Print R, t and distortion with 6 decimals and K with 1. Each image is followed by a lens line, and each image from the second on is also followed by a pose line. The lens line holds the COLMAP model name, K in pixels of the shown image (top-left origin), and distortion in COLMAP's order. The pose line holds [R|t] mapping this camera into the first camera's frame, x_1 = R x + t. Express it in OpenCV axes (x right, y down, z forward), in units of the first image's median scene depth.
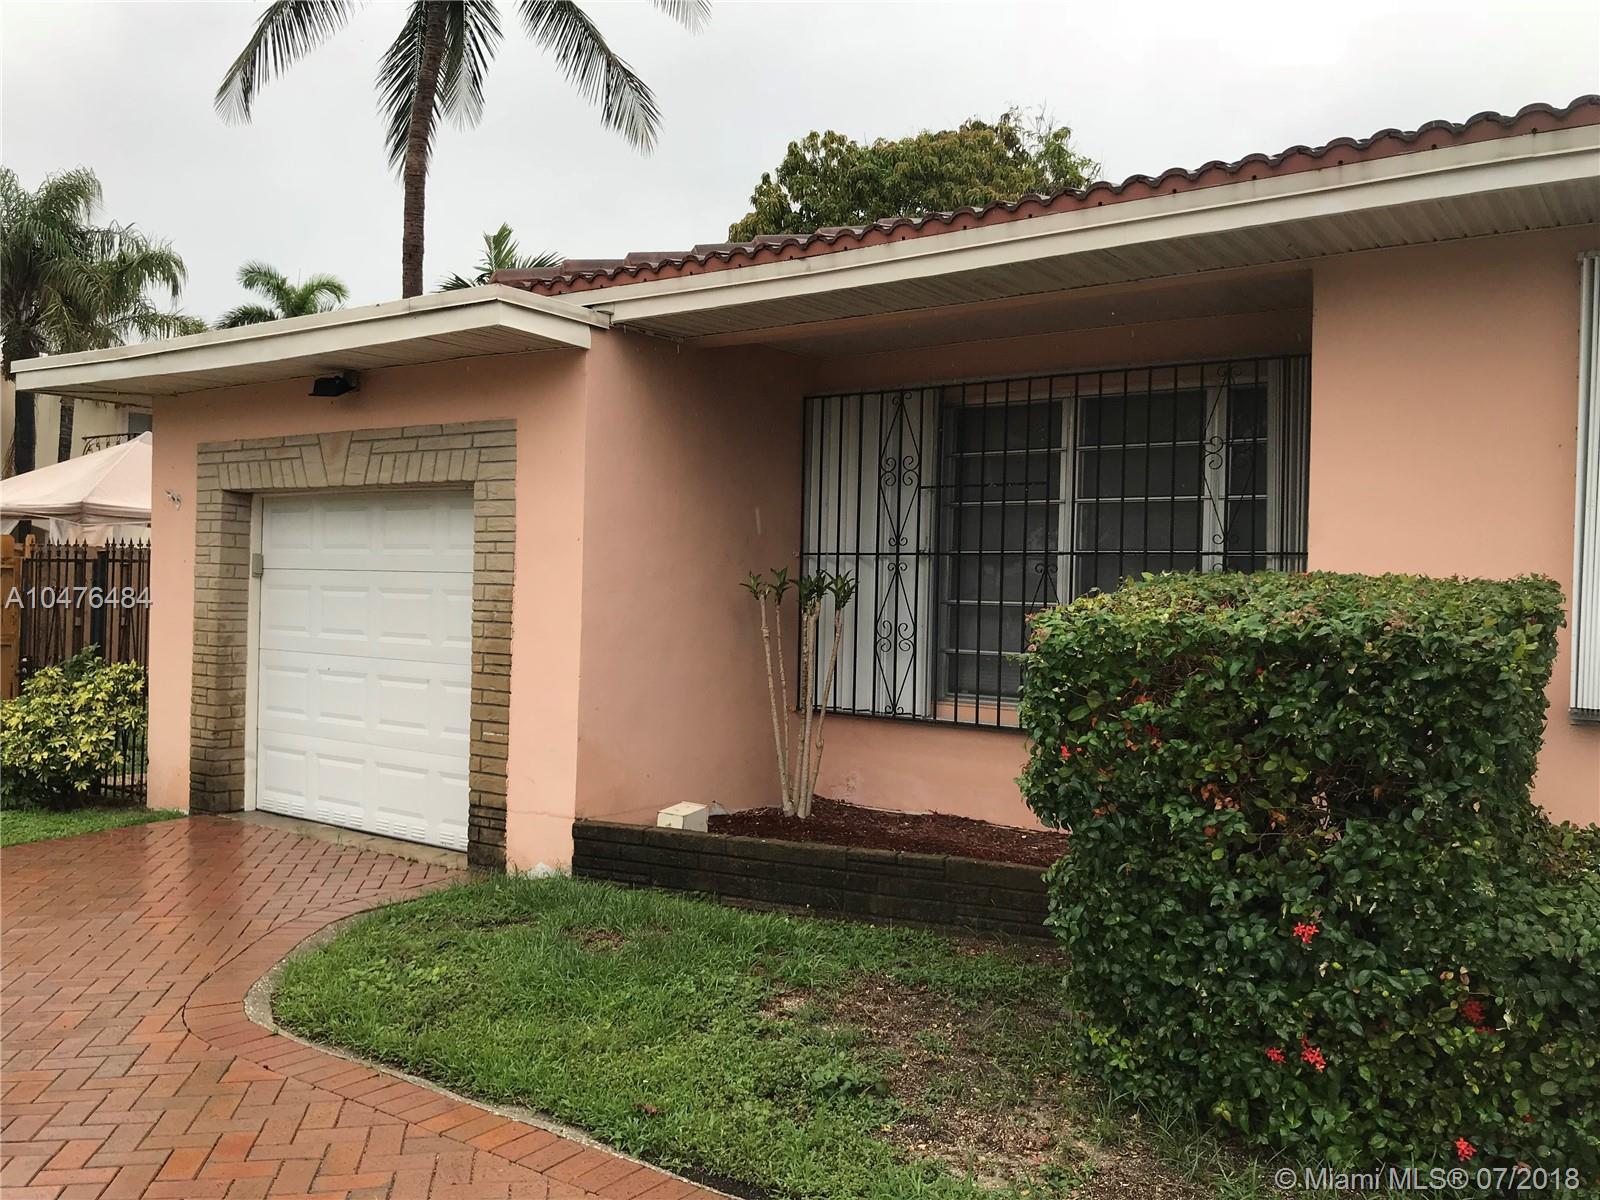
lens RADIAL K [[1287.2, 0, 837.2], [0, 1287.2, 601.5], [0, 0, 1]] dist [0.029807, 0.002854]
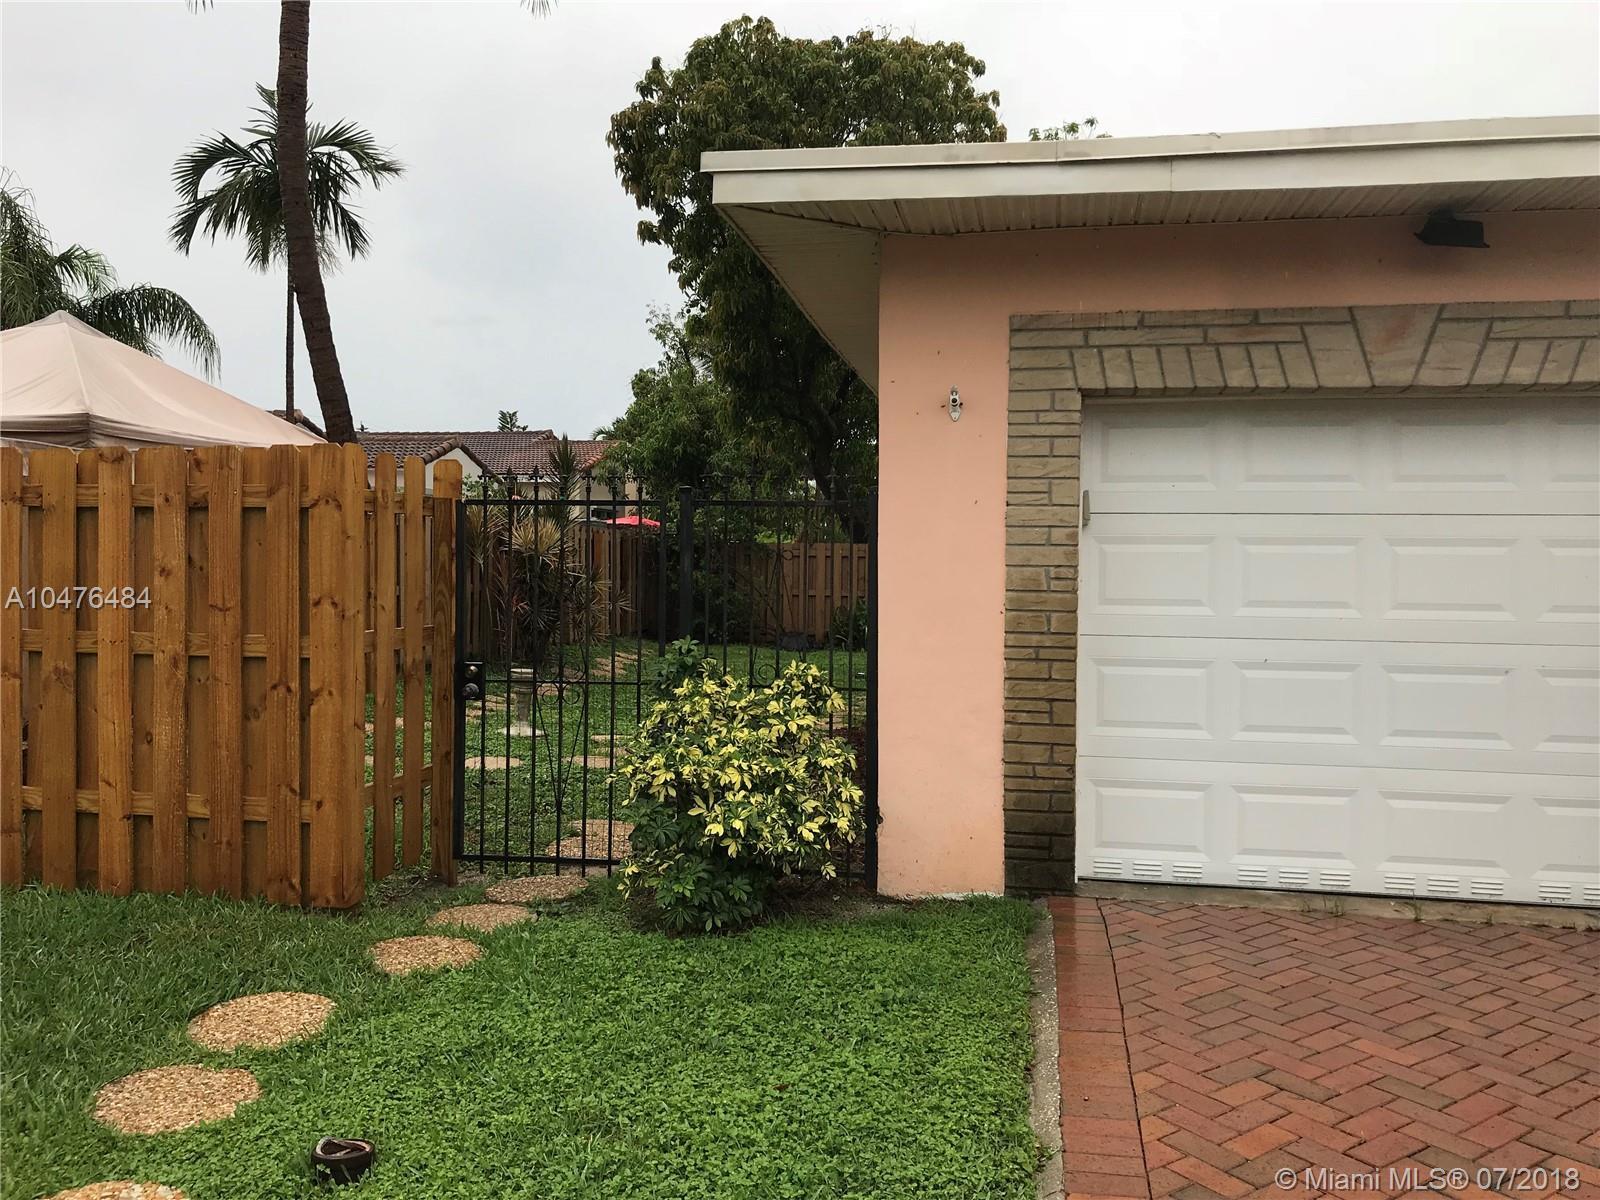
lens RADIAL K [[1287.2, 0, 837.2], [0, 1287.2, 601.5], [0, 0, 1]] dist [0.029807, 0.002854]
pose [[0.898076, -0.028971, 0.438885, -0.989789], [0.017005, 0.999369, 0.031170, -0.003768], [-0.439511, -0.020530, 0.898003, 0.546795]]
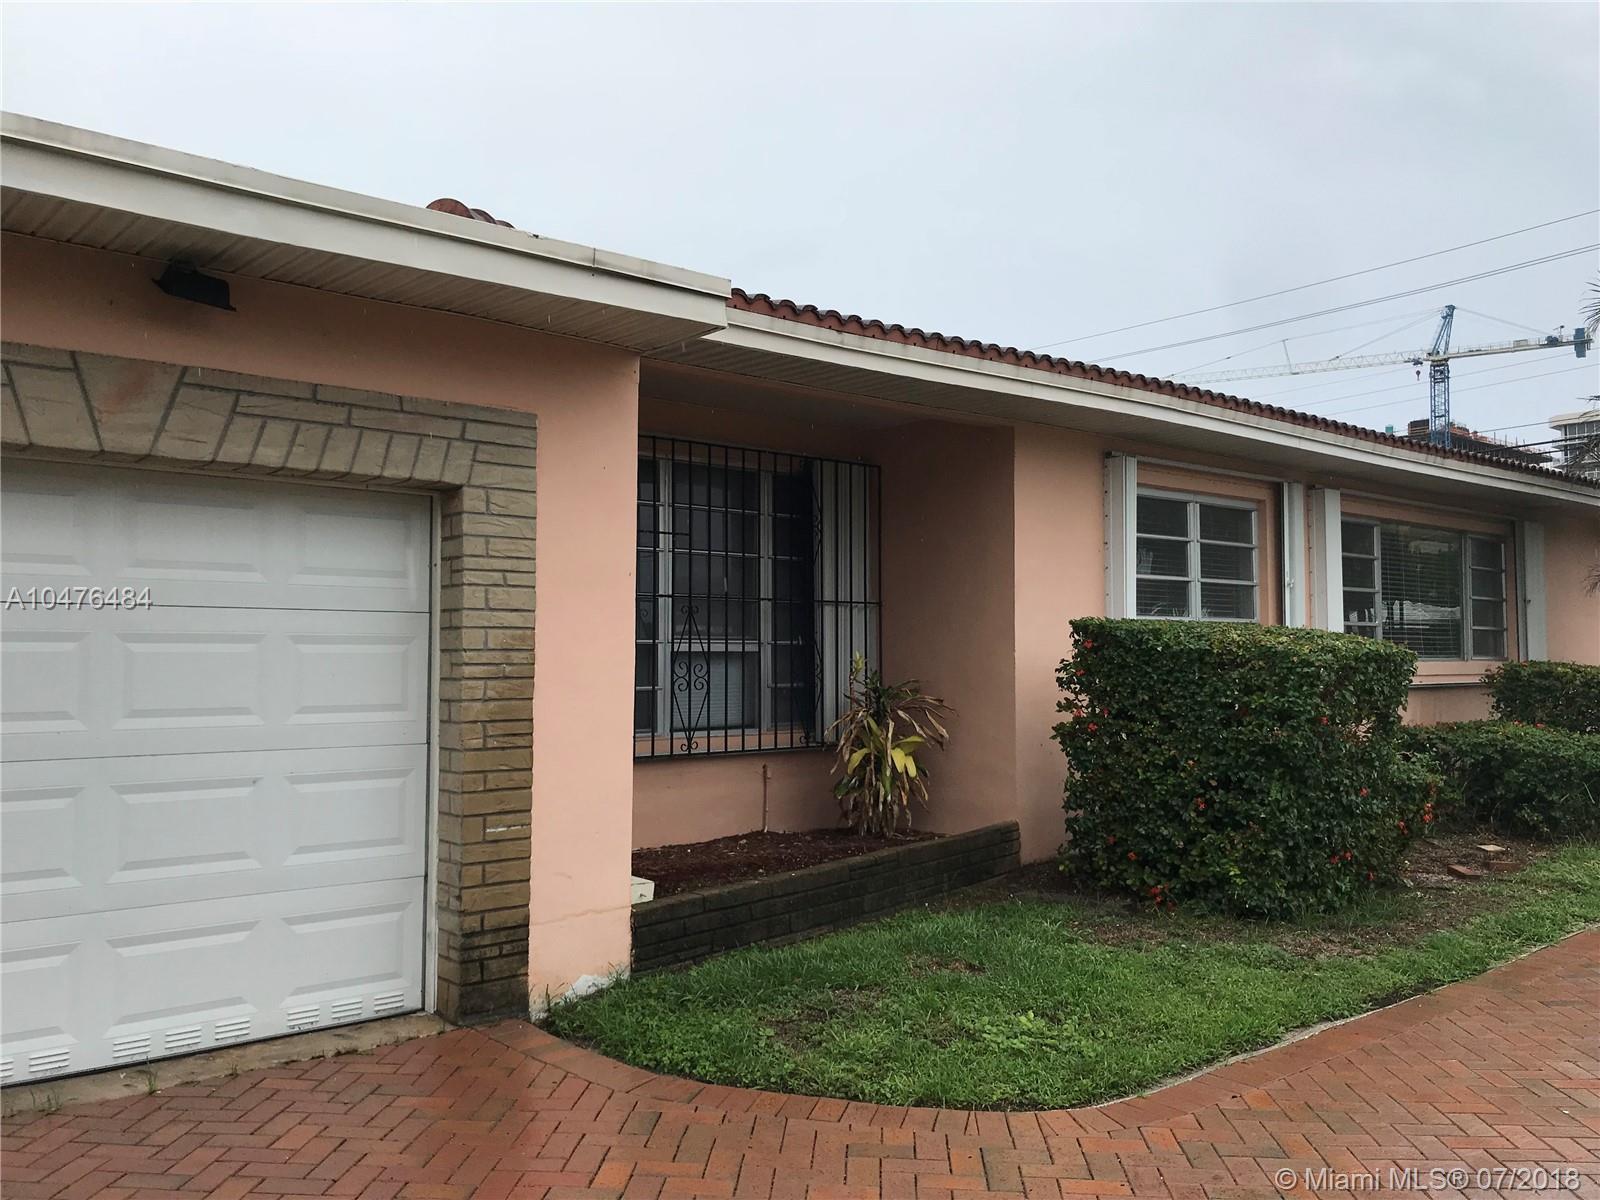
lens RADIAL K [[1352.4, 0, 800.0], [0, 1352.4, 600.0], [0, 0, 1]] dist [-0.008585, 0.007393]
pose [[0.255182, 0.012489, 0.966812, -0.921455], [0.005795, 0.999879, -0.014445, -0.016251], [-0.966876, 0.009289, 0.255079, 0.595577]]
